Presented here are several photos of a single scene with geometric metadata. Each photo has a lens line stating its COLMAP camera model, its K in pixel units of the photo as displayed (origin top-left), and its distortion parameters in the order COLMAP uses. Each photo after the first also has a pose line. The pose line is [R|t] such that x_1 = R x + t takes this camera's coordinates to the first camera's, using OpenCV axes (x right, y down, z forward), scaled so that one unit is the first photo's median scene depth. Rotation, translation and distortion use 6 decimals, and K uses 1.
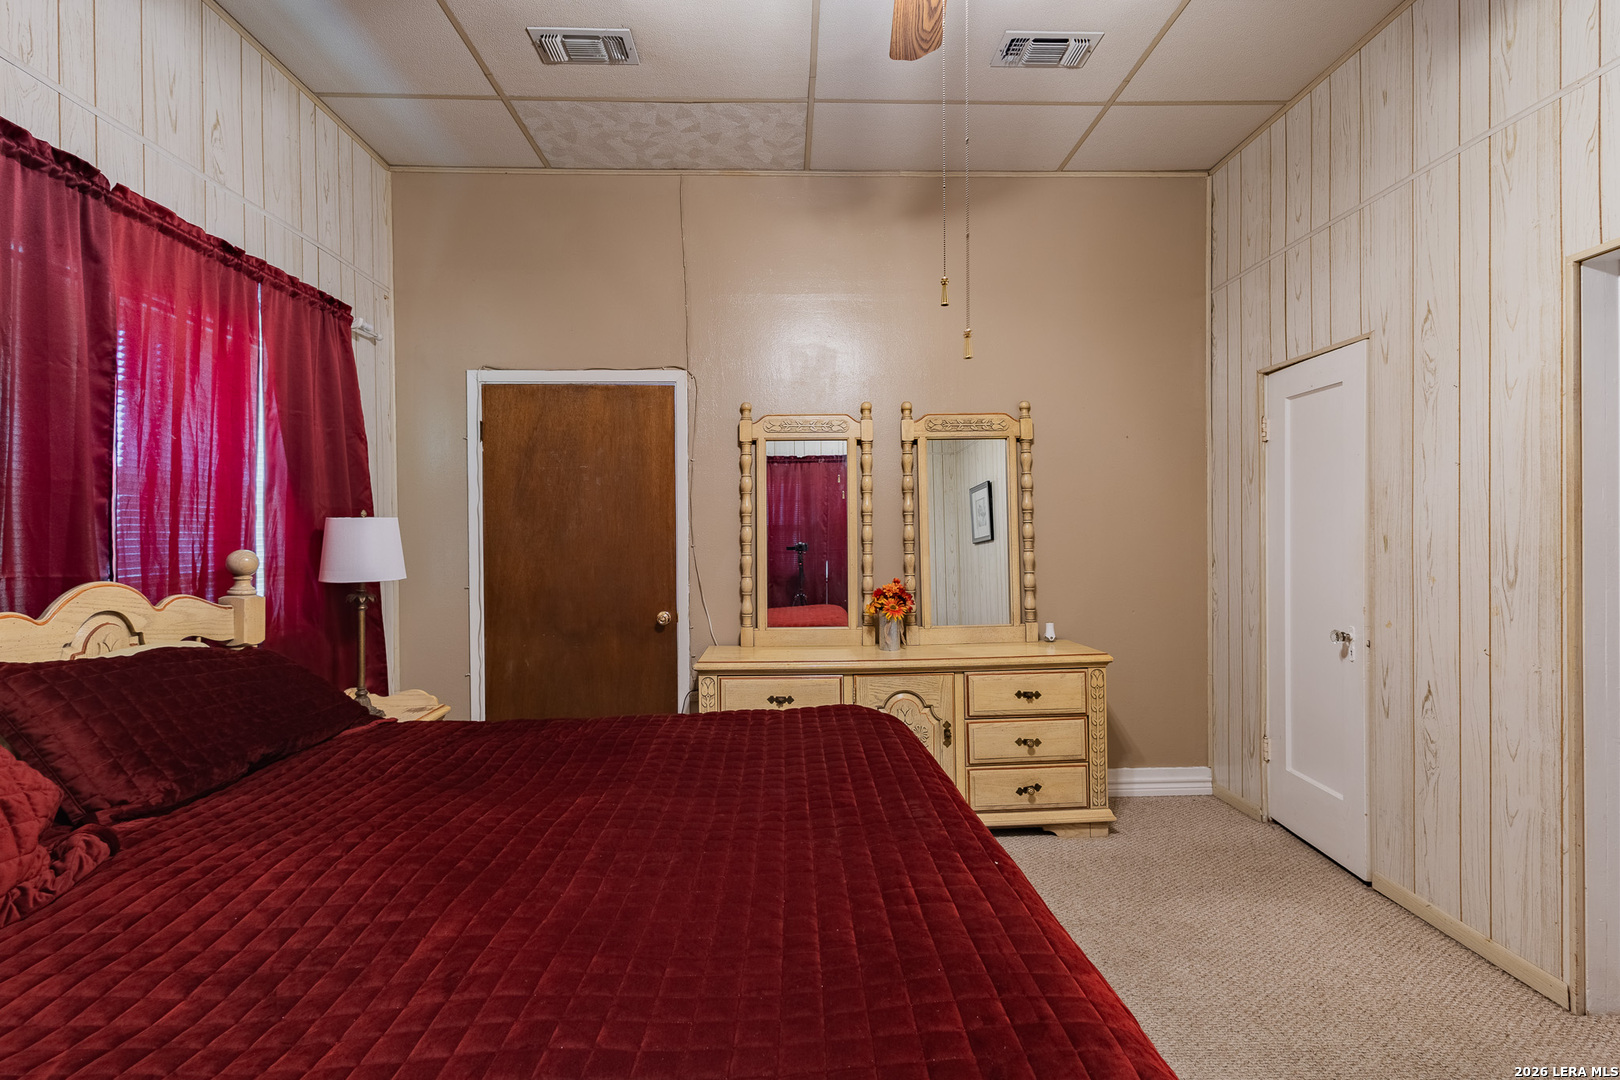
lens RADIAL K [[748.8, 0, 810.0], [0, 748.8, 540.0], [0, 0, 1]] dist [0.009104, -0.001160]
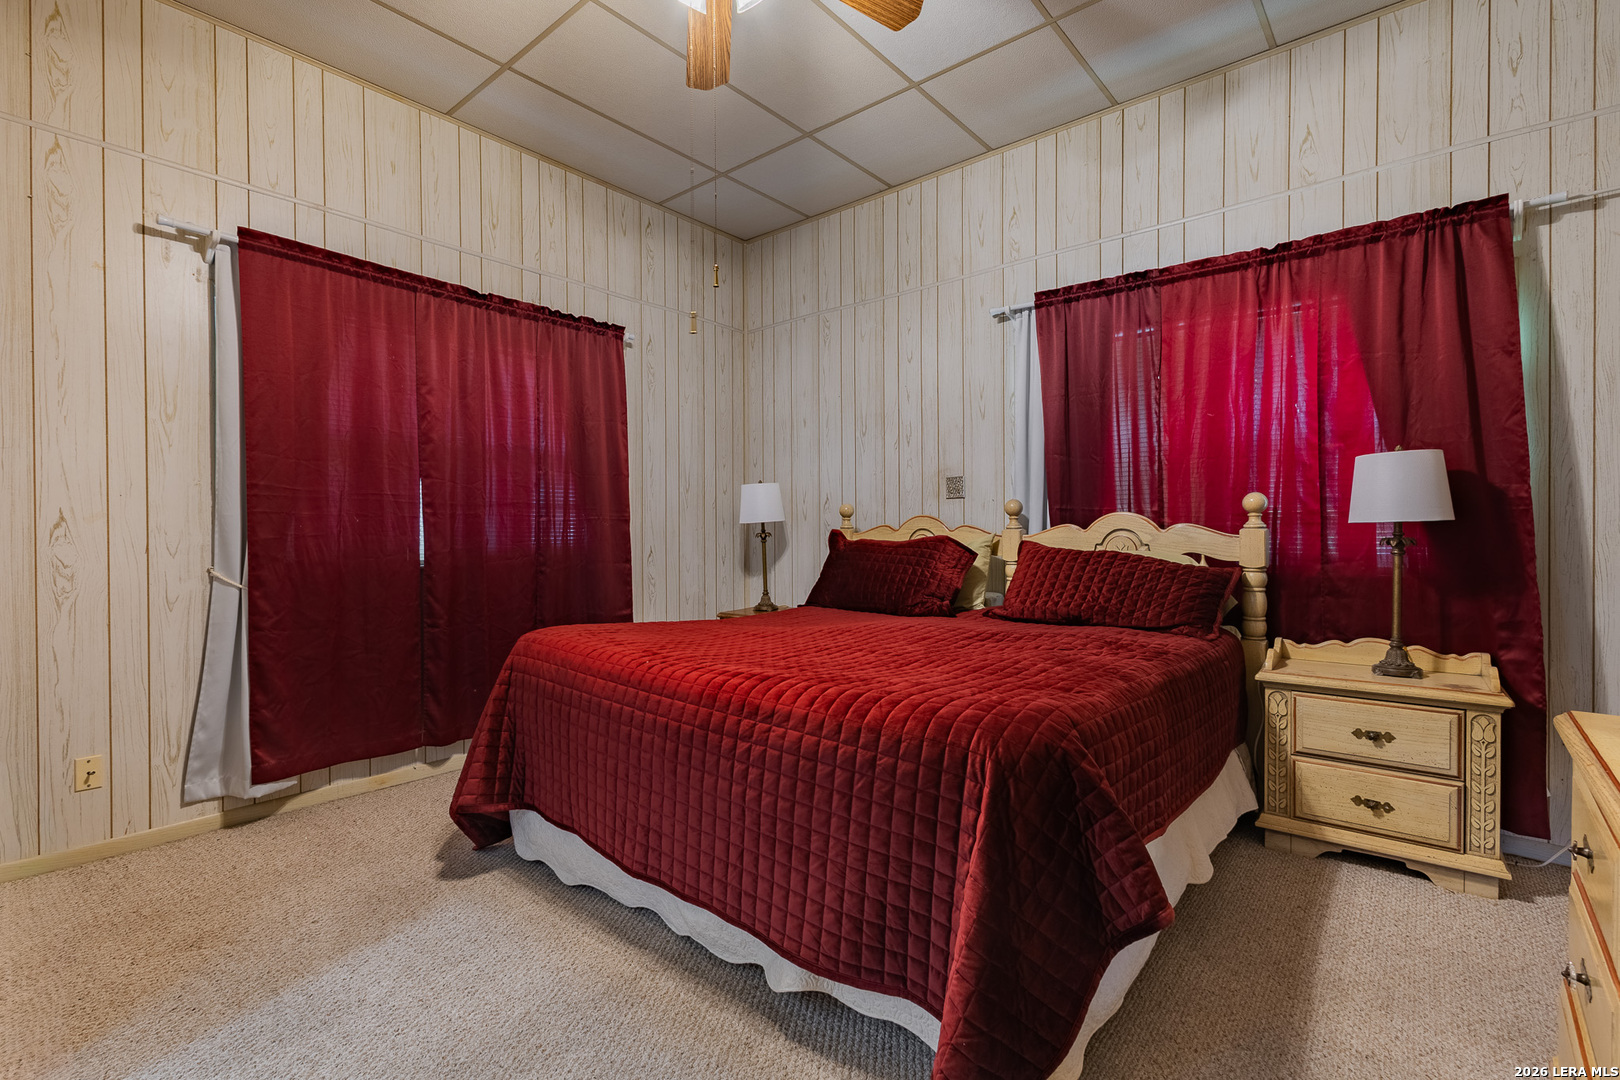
lens RADIAL K [[746.2, 0, 810.0], [0, 746.2, 540.0], [0, 0, 1]] dist [0.009942, -0.001075]
pose [[-0.673213, 0.017535, -0.739240, 0.566737], [0.002291, 0.999763, 0.021627, 0.053278], [0.739445, 0.012866, -0.673094, 1.097563]]
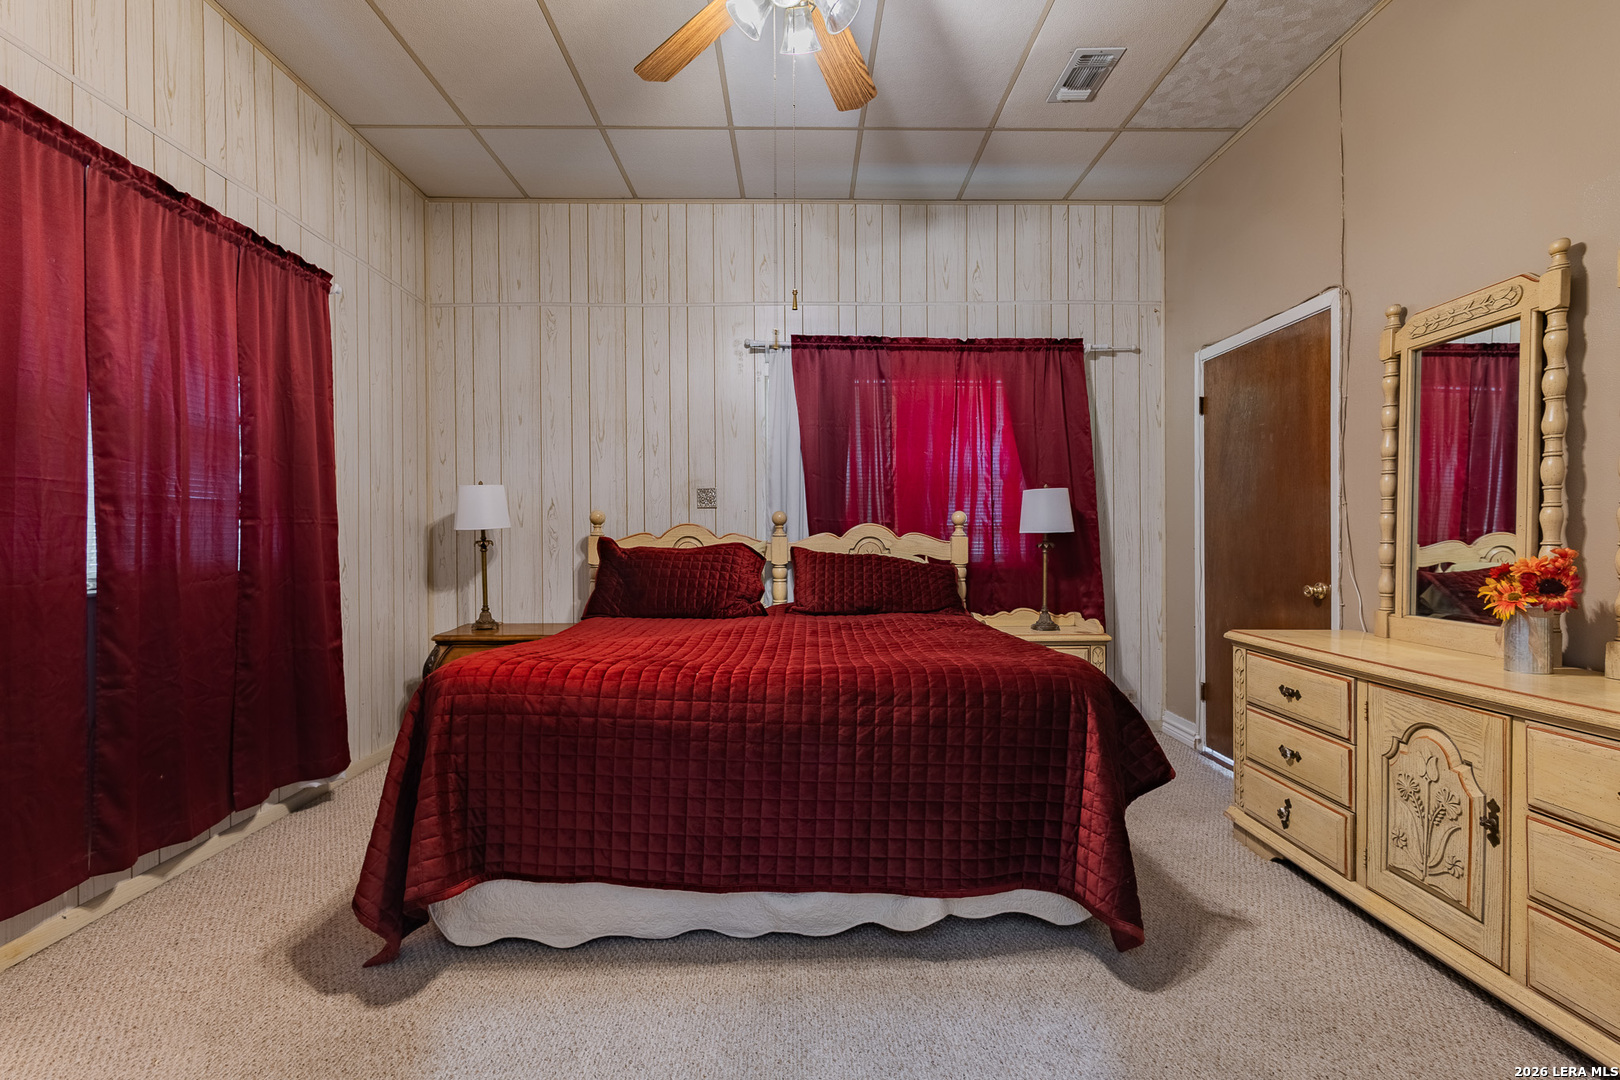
lens RADIAL K [[748.8, 0, 810.0], [0, 748.8, 540.0], [0, 0, 1]] dist [0.009104, -0.001160]
pose [[-0.016659, 0.011656, -0.999793, 0.859736], [-0.004253, 0.999922, 0.011728, 0.051874], [0.999852, 0.004448, -0.016608, 0.577124]]
